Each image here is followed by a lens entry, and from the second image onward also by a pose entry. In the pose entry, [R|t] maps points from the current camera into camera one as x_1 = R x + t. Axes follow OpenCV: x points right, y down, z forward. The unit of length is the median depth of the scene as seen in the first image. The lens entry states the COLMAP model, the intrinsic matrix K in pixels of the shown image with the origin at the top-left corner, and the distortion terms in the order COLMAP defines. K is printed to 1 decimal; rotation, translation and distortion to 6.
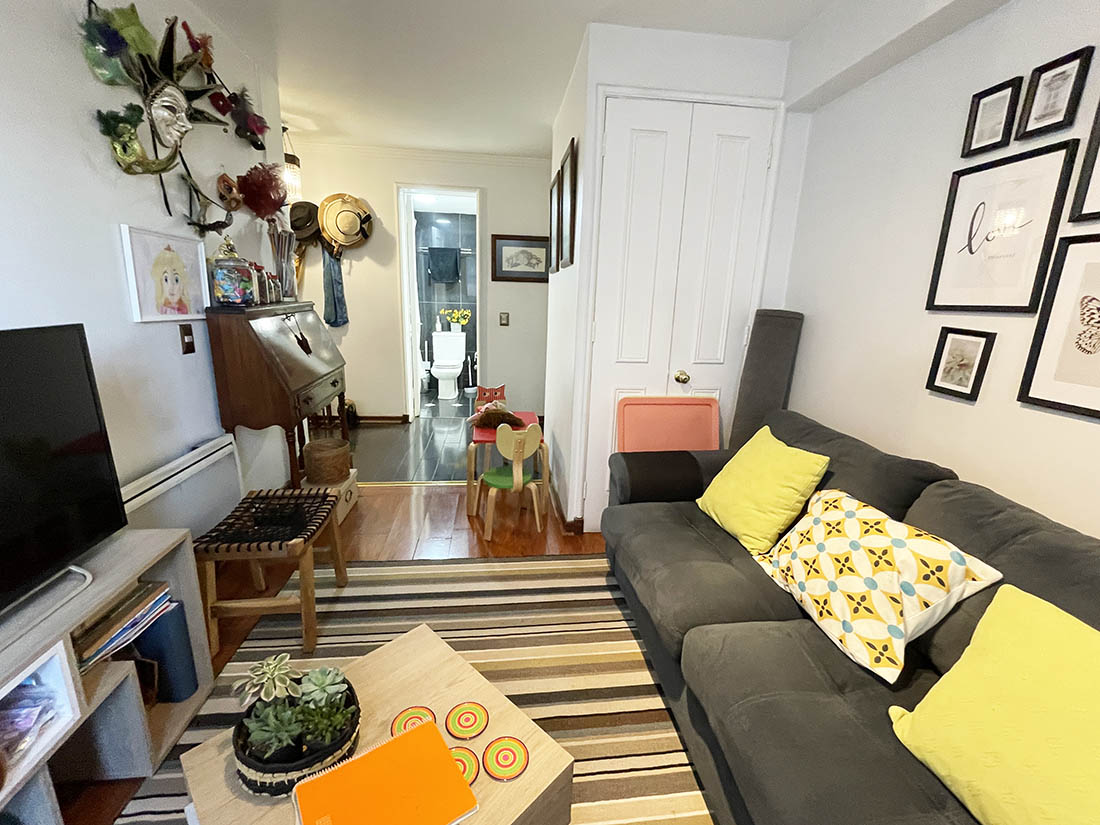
lens RADIAL K [[474.2, 0, 552.5], [0, 474.2, 408.7], [0, 0, 1]] dist [-0.002372, -0.000447]
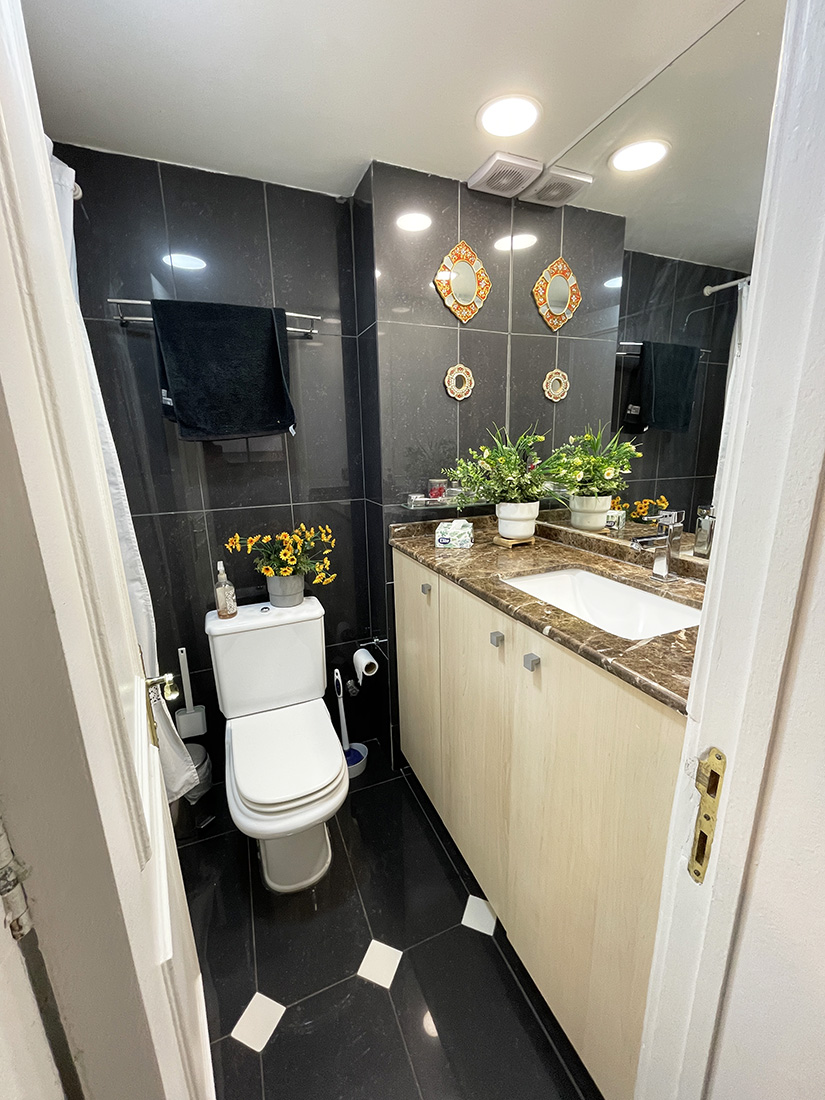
lens RADIAL K [[448.2, 0, 413.5], [0, 448.2, 550.9], [0, 0, 1]] dist [-0.002025, 0.000797]
pose [[0.959794, -0.117703, 0.254838, -0.199937], [0.116747, 0.992981, 0.018928, -0.192640], [-0.255277, 0.011584, 0.966799, 0.724338]]
